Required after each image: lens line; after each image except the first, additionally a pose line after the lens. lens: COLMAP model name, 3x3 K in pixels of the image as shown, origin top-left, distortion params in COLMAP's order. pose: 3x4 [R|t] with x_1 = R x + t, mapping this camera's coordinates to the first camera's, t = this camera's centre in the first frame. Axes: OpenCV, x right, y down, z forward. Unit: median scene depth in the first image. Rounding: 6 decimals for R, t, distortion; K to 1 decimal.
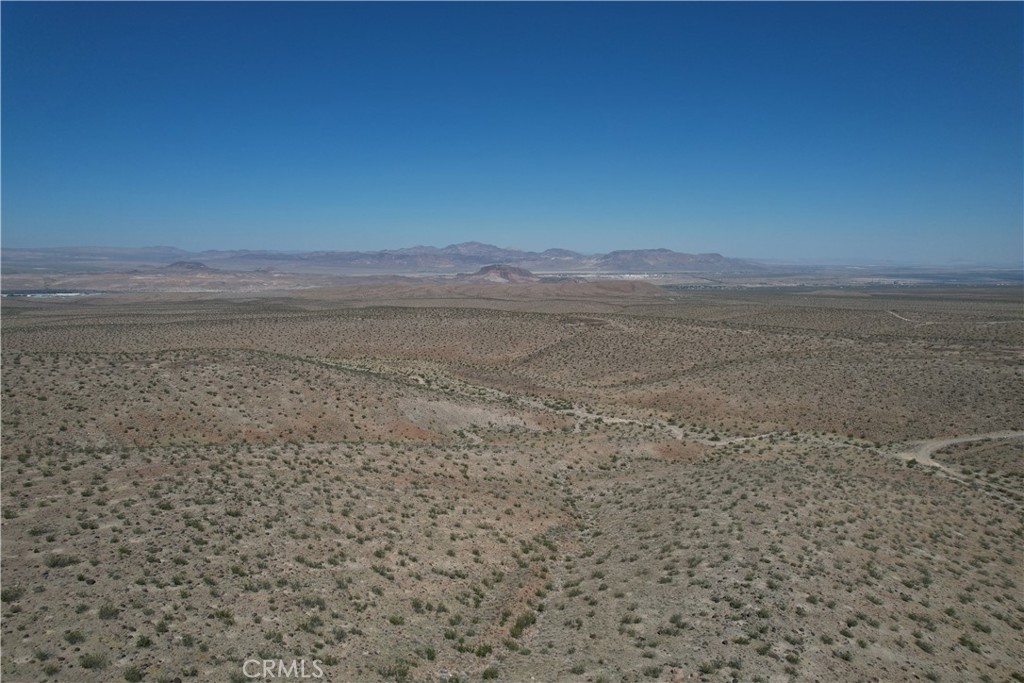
lens RADIAL K [[647.9, 0, 515.3], [0, 647.9, 344.1], [0, 0, 1]] dist [-0.073187, 0.063315]
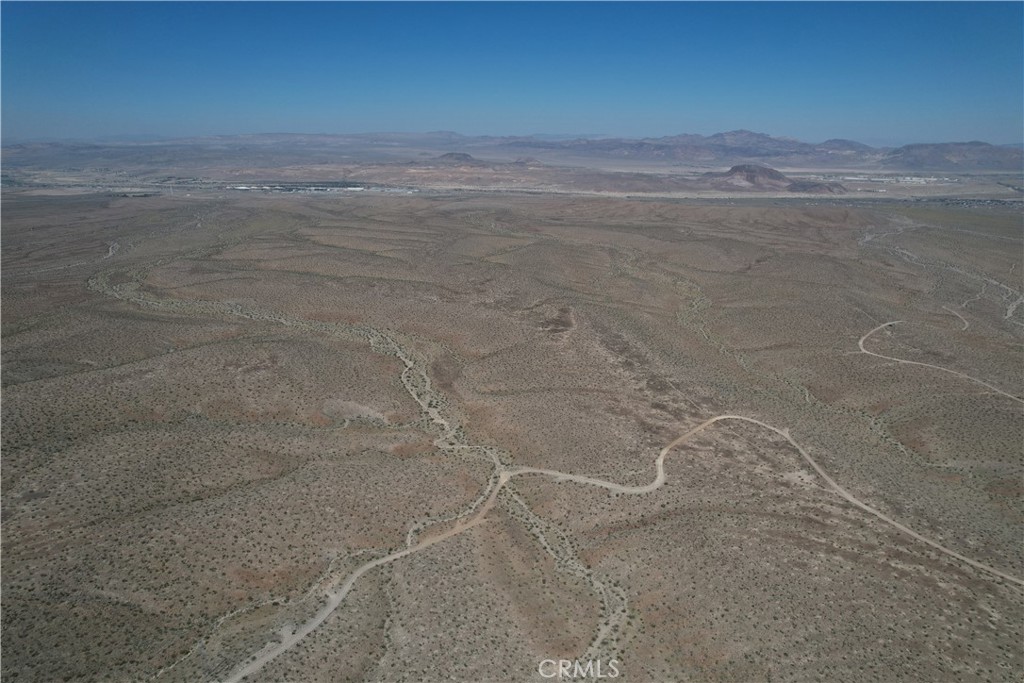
lens RADIAL K [[647.9, 0, 520.9], [0, 647.9, 352.2], [0, 0, 1]] dist [-0.073187, 0.063315]
pose [[0.922367, 0.126602, -0.364981, 1.054874], [-0.056861, 0.978978, 0.195882, -0.471337], [0.382107, -0.159922, 0.910175, -0.616980]]
